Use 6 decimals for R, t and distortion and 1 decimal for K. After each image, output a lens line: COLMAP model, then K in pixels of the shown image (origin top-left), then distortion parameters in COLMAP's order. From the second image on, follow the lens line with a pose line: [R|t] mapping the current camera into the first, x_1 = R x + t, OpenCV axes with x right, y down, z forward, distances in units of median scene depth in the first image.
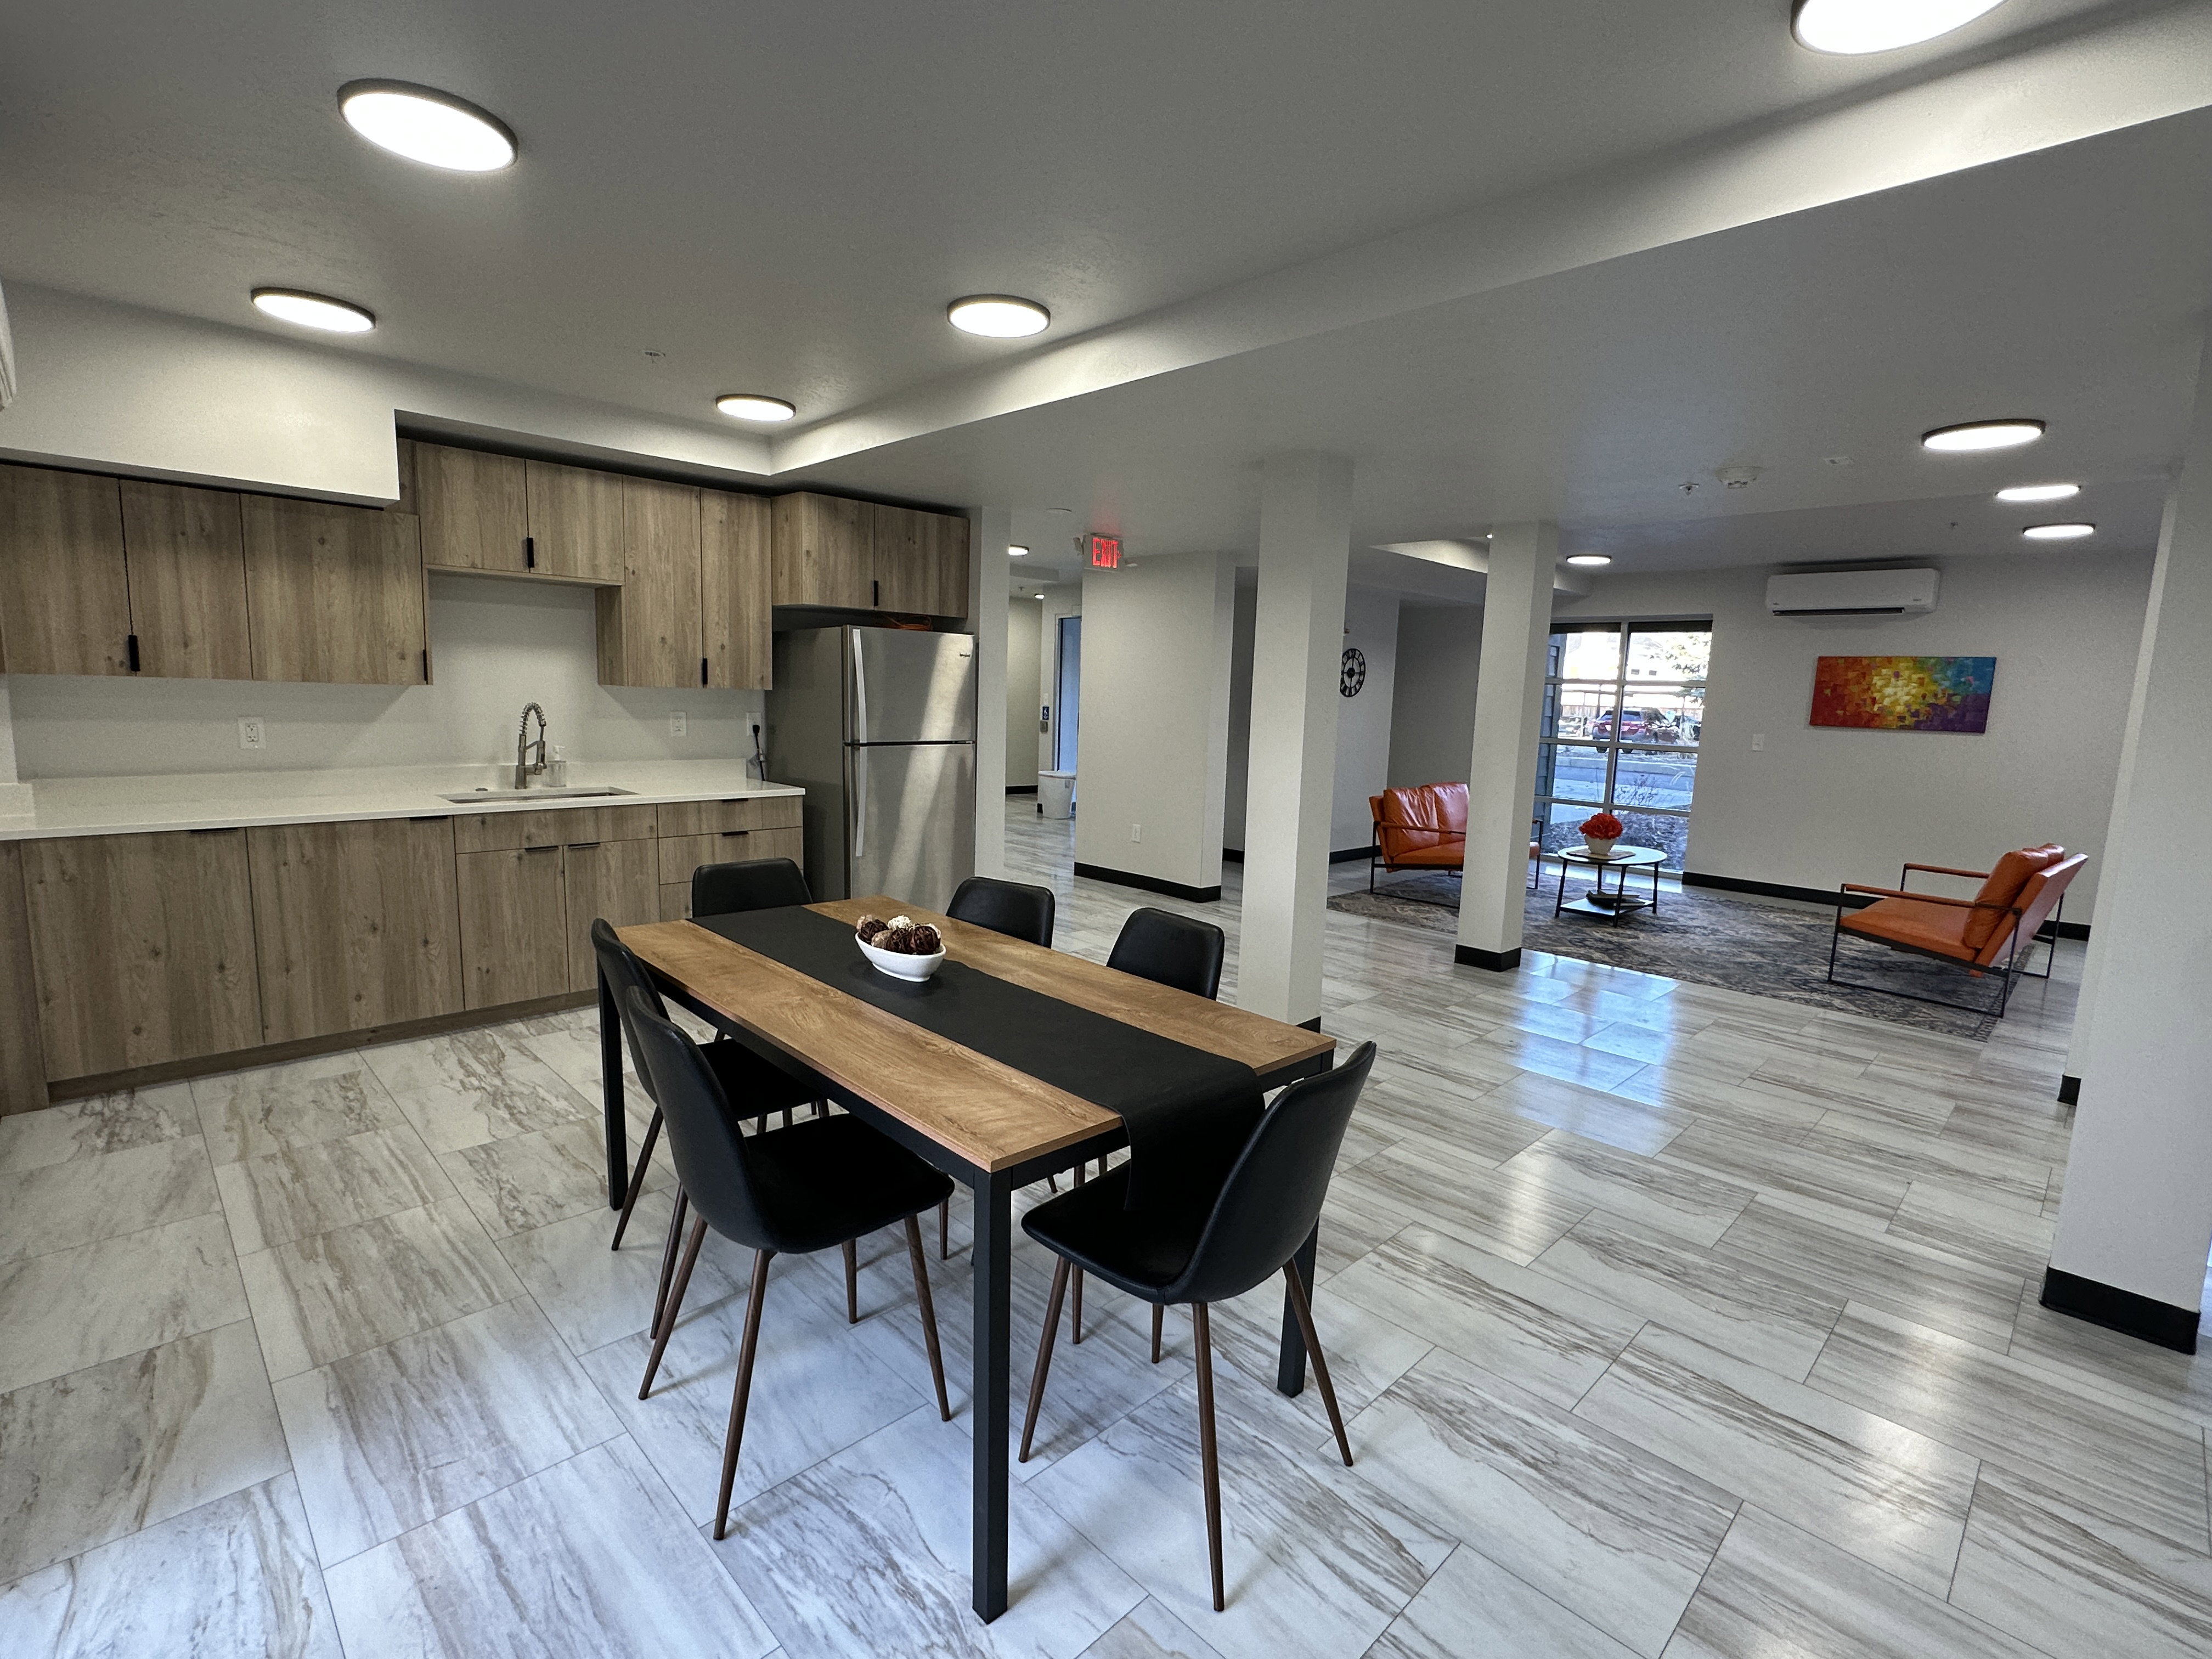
lens RADIAL K [[1024.8, 0, 1106.0], [0, 1024.8, 829.5], [0, 0, 1]] dist [0.001795, 0.000244]
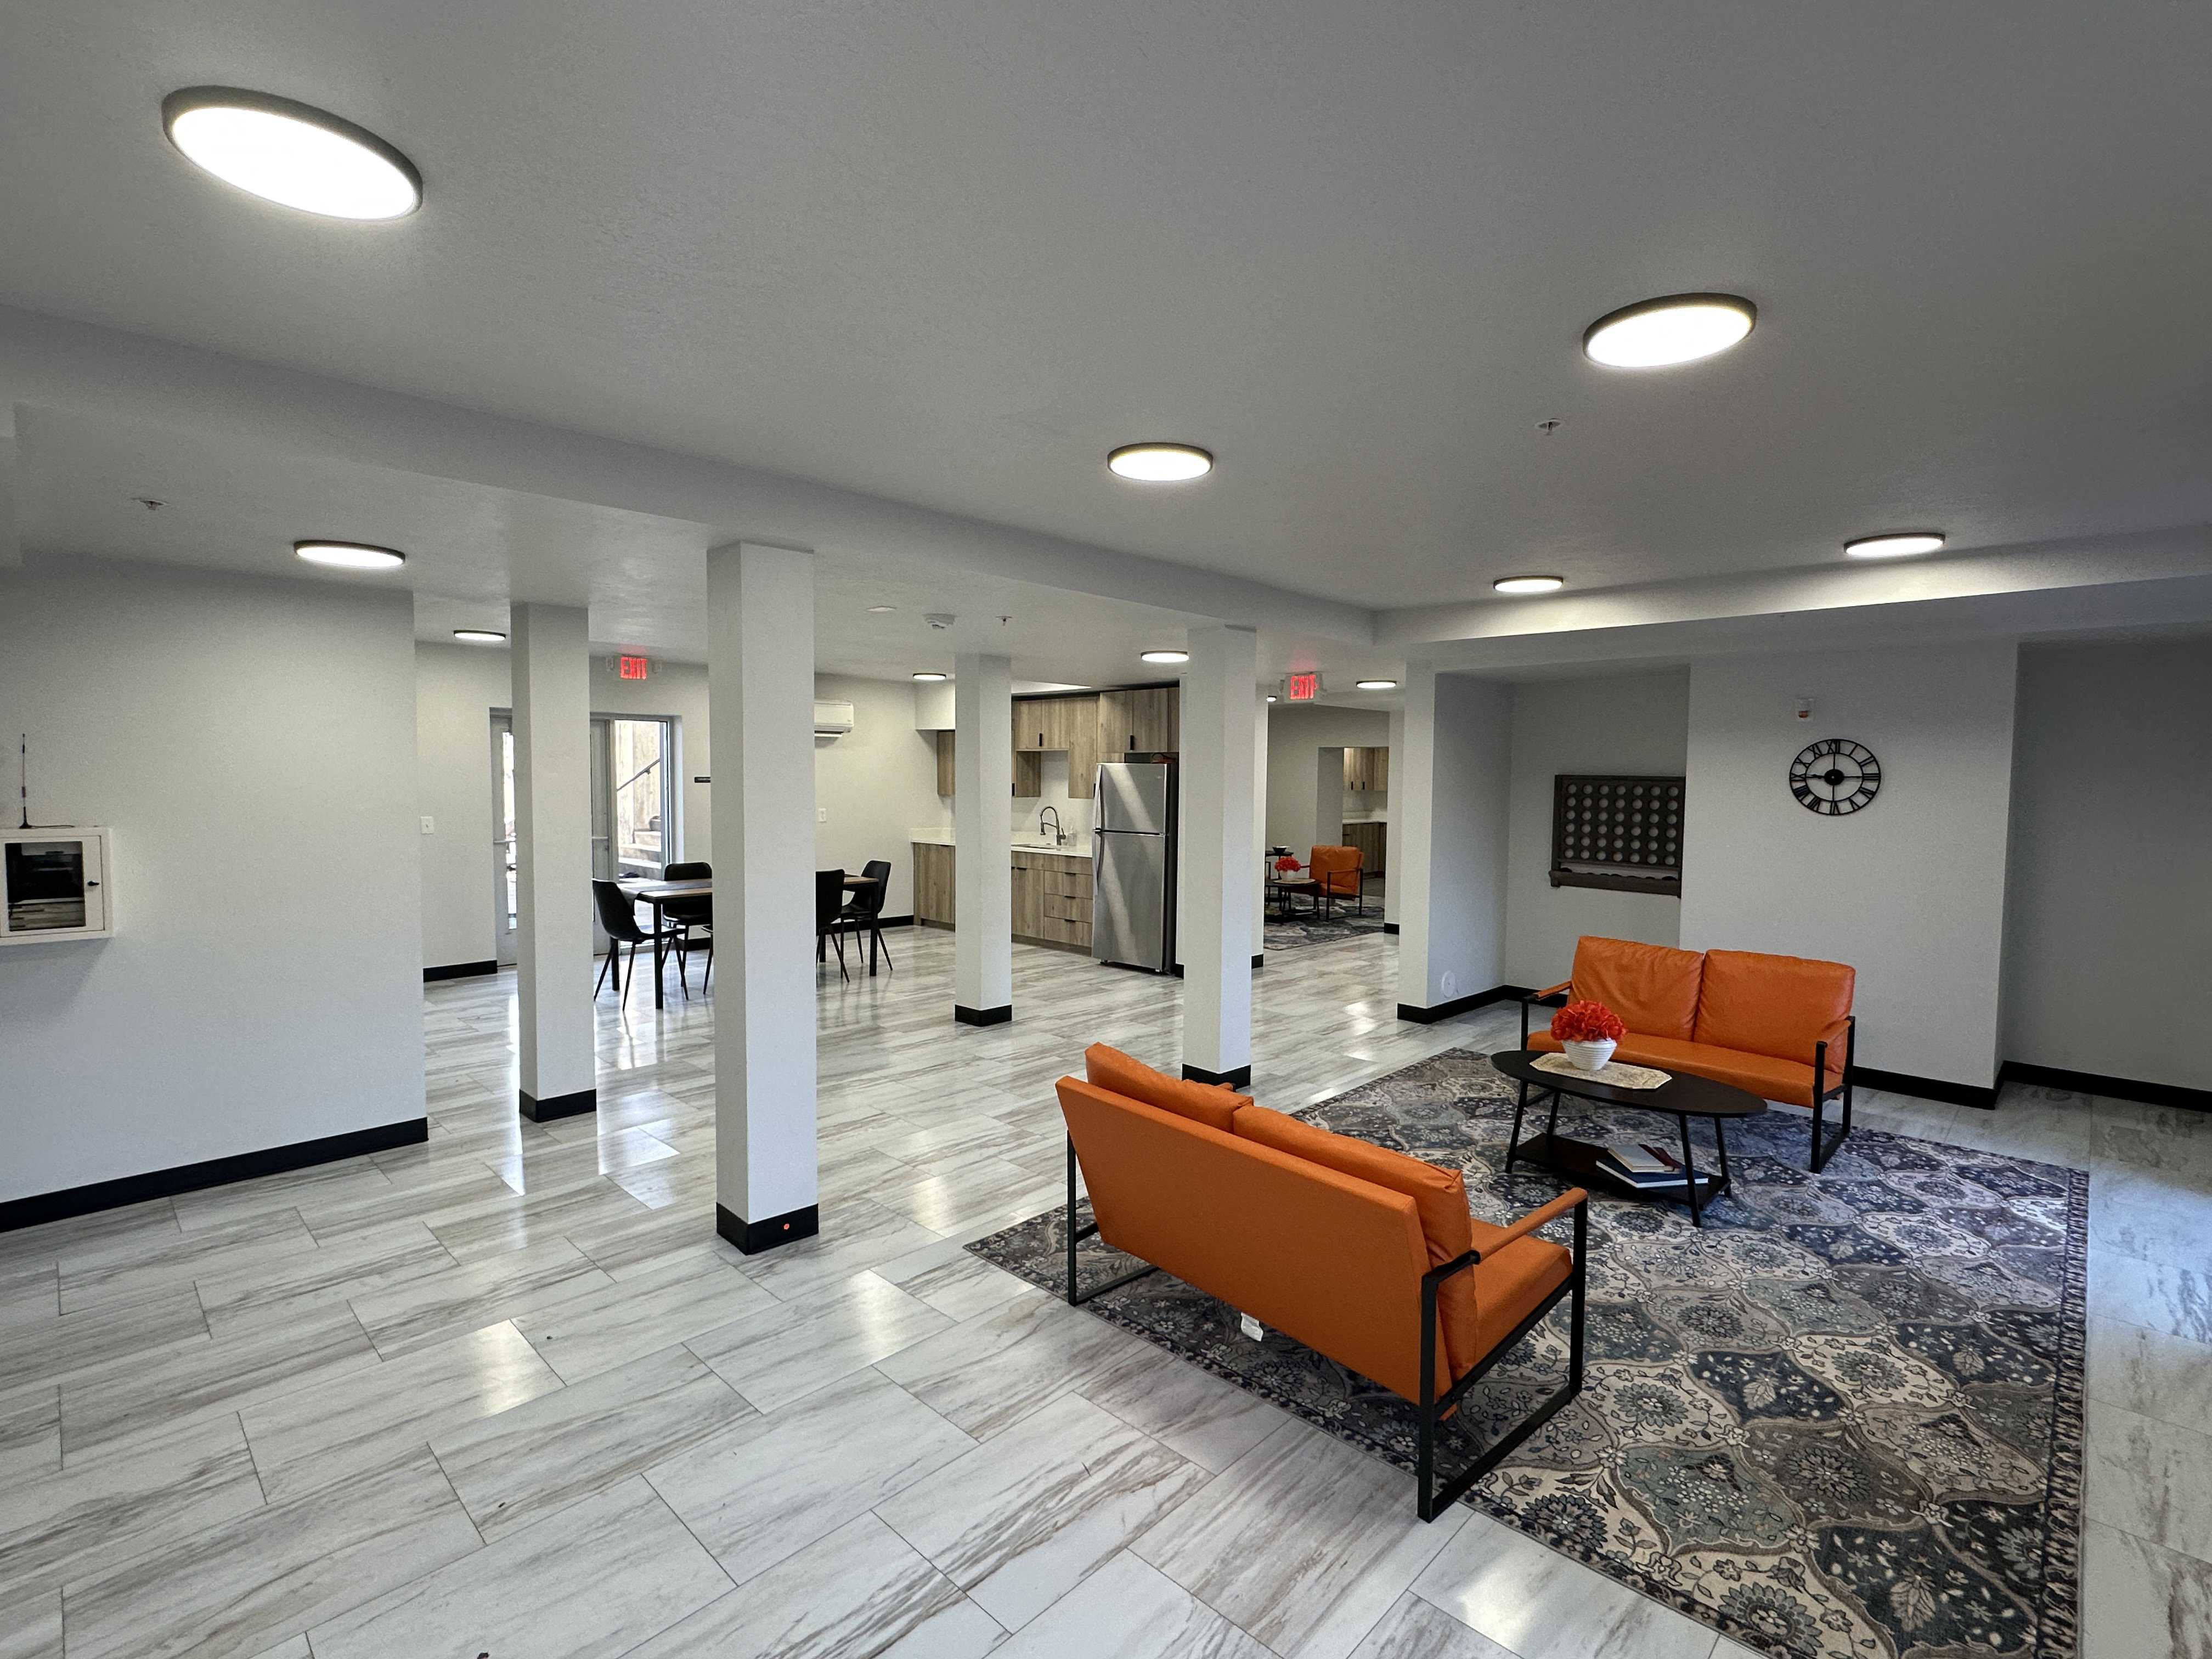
lens RADIAL K [[1024.8, 0, 1106.0], [0, 1024.8, 829.5], [0, 0, 1]] dist [0.001795, 0.000244]
pose [[0.026744, 0.024551, -0.999341, 0.860409], [-0.144648, 0.989272, 0.020433, -0.070545], [0.989122, 0.144007, 0.030008, 0.551046]]
